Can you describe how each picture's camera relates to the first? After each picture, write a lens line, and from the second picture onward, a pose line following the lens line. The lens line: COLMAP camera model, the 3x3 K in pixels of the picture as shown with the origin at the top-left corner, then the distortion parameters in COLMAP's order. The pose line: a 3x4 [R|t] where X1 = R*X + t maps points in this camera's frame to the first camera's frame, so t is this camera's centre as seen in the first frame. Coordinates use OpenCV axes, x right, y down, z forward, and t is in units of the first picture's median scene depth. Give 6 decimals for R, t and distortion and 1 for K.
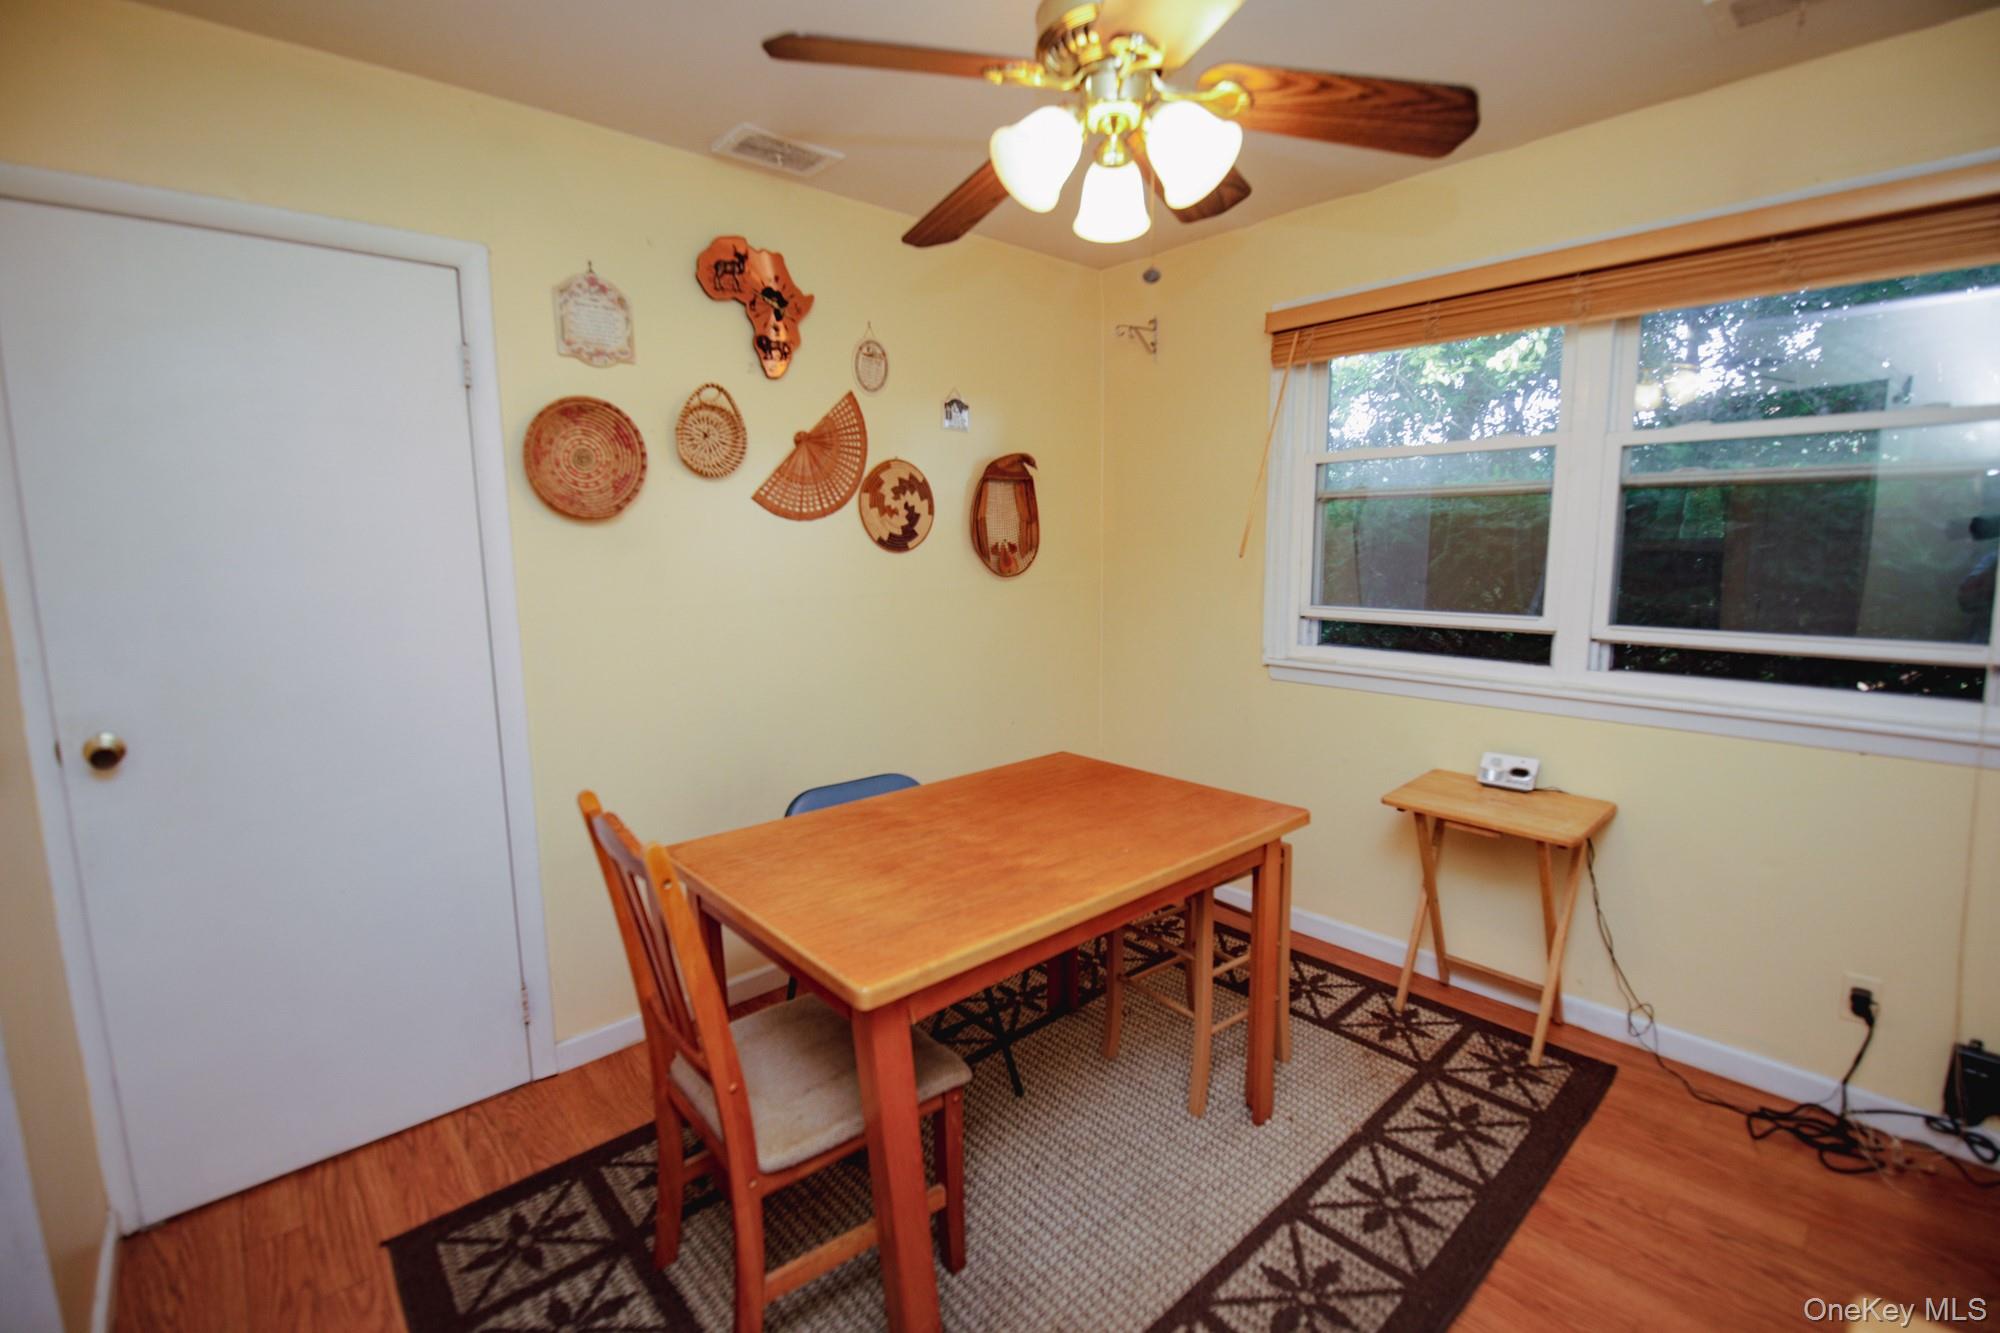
lens RADIAL K [[875.2, 0, 1015.3], [0, 875.2, 671.2], [0, 0, 1]] dist [-0.013042, -0.006443]
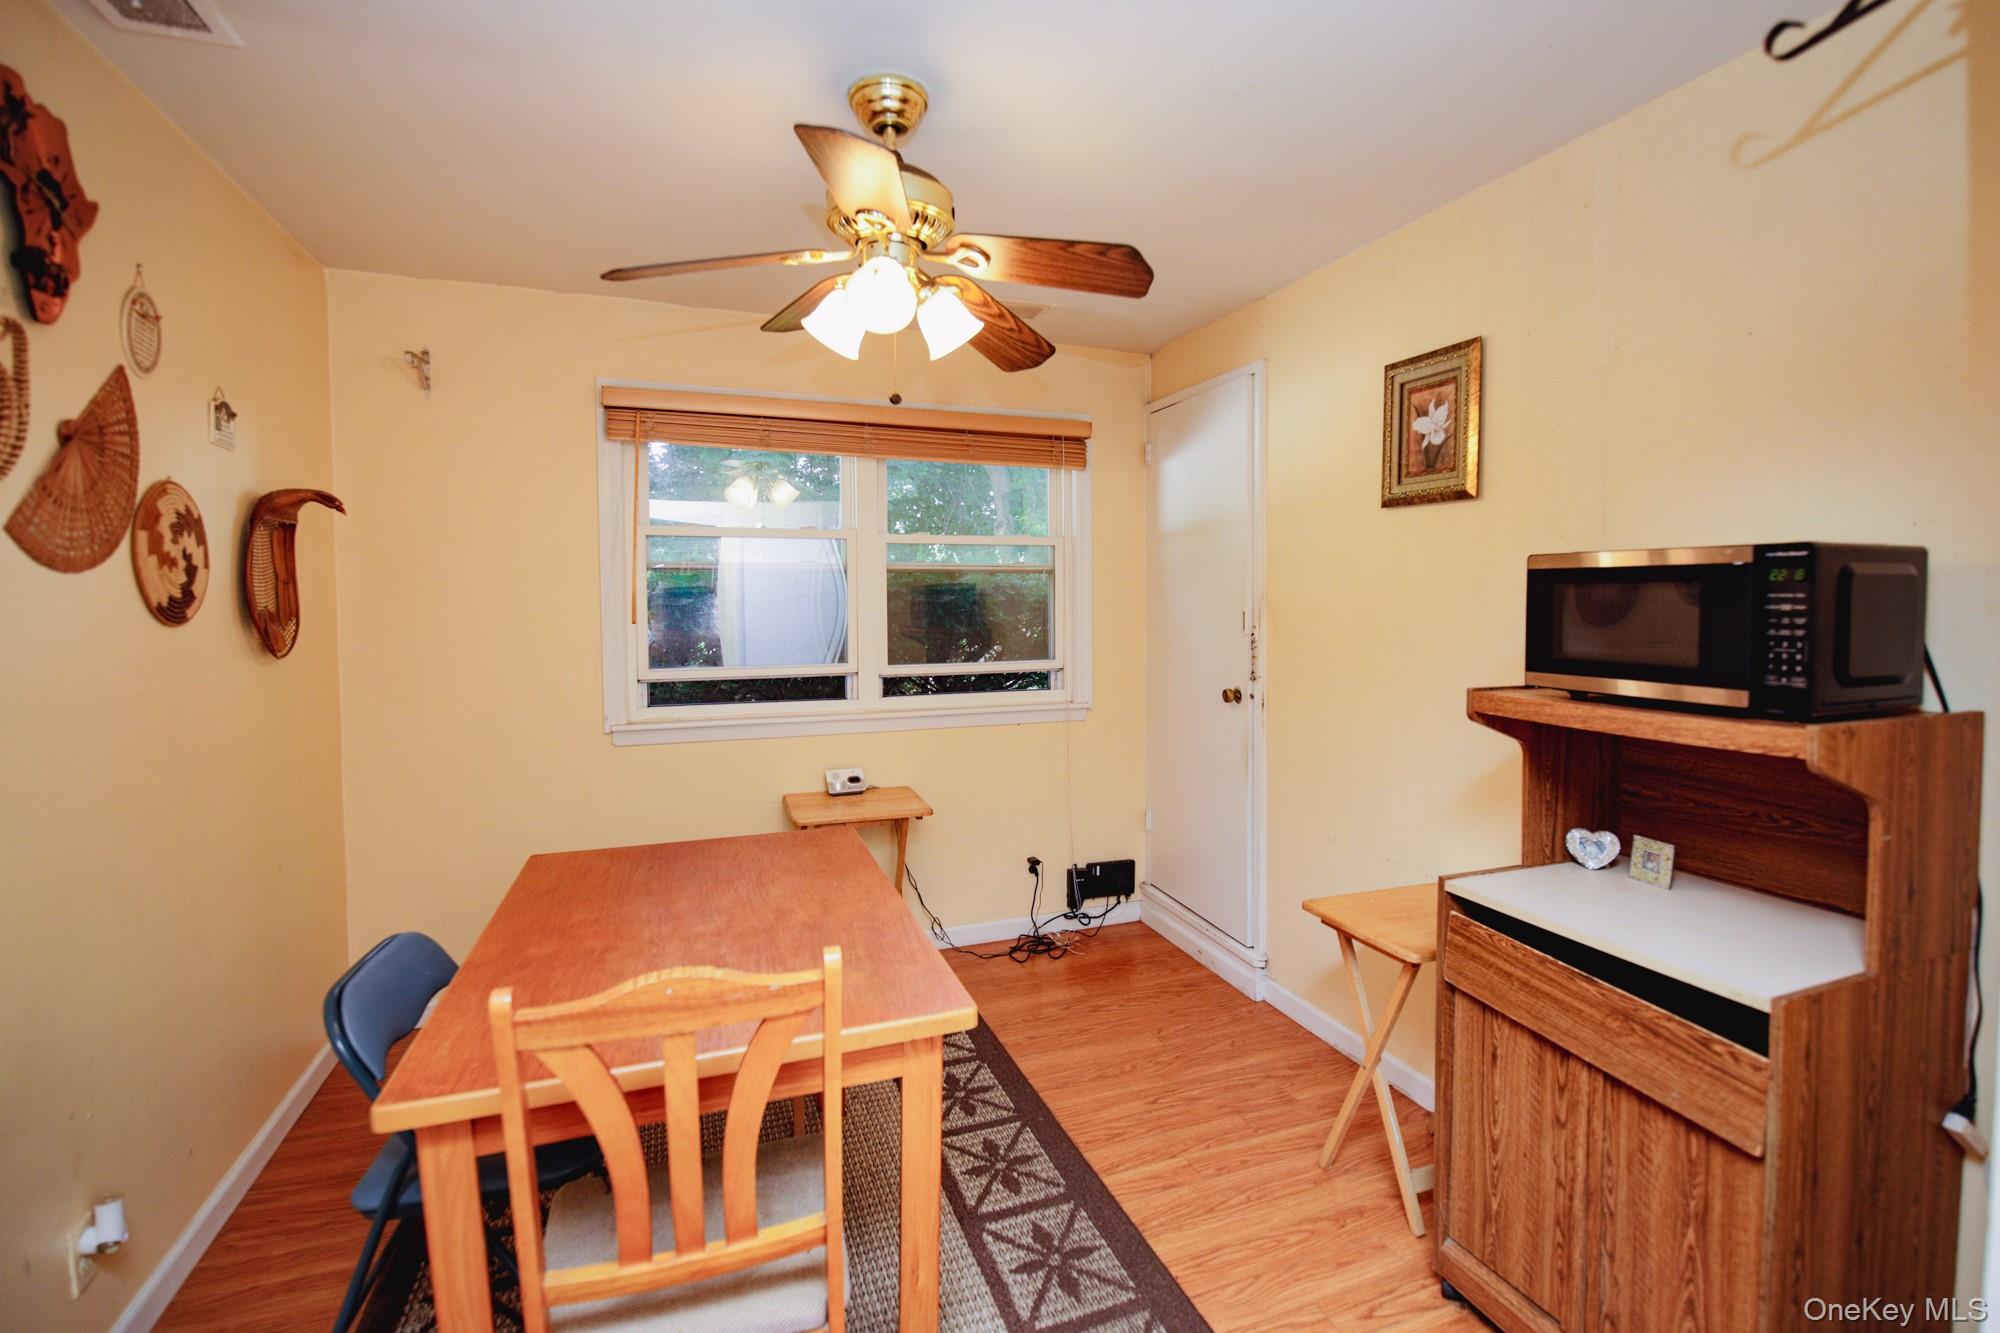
lens RADIAL K [[875.2, 0, 1050.3], [0, 875.2, 647.4], [0, 0, 1]] dist [-0.013042, -0.006443]
pose [[0.352559, -0.040734, 0.934903, -0.552670], [0.139428, 0.990187, -0.009437, -0.029156], [-0.925344, 0.133679, 0.354779, 0.221183]]
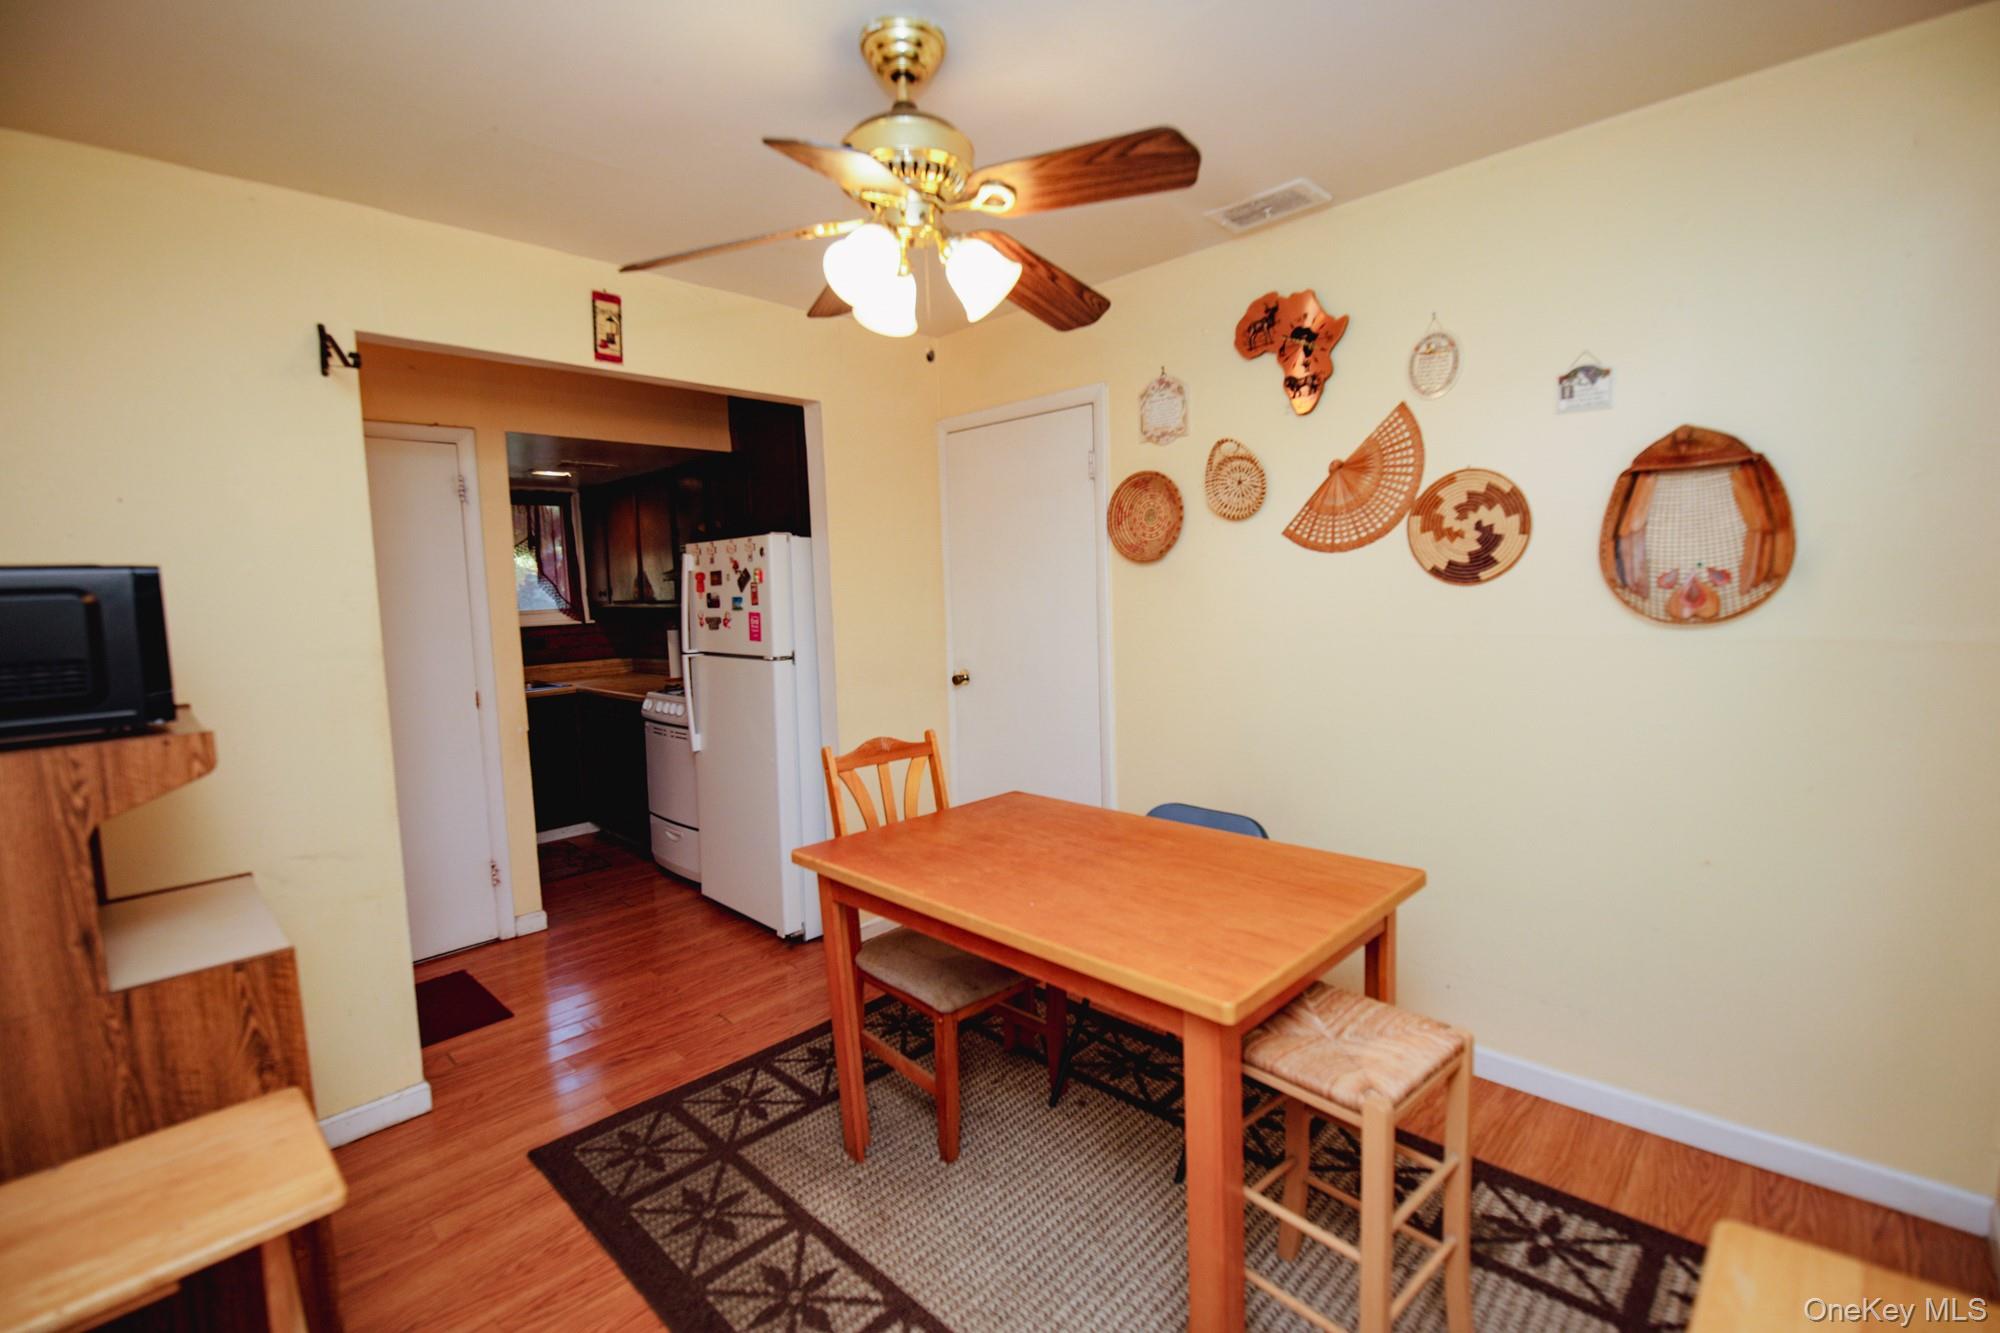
lens RADIAL K [[875.2, 0, 1003.8], [0, 875.2, 673.1], [0, 0, 1]] dist [-0.013042, -0.006443]
pose [[0.049035, 0.111460, -0.992558, 0.726115], [-0.115704, 0.987697, 0.105198, -0.102371], [0.992073, 0.109685, 0.061328, 0.609787]]
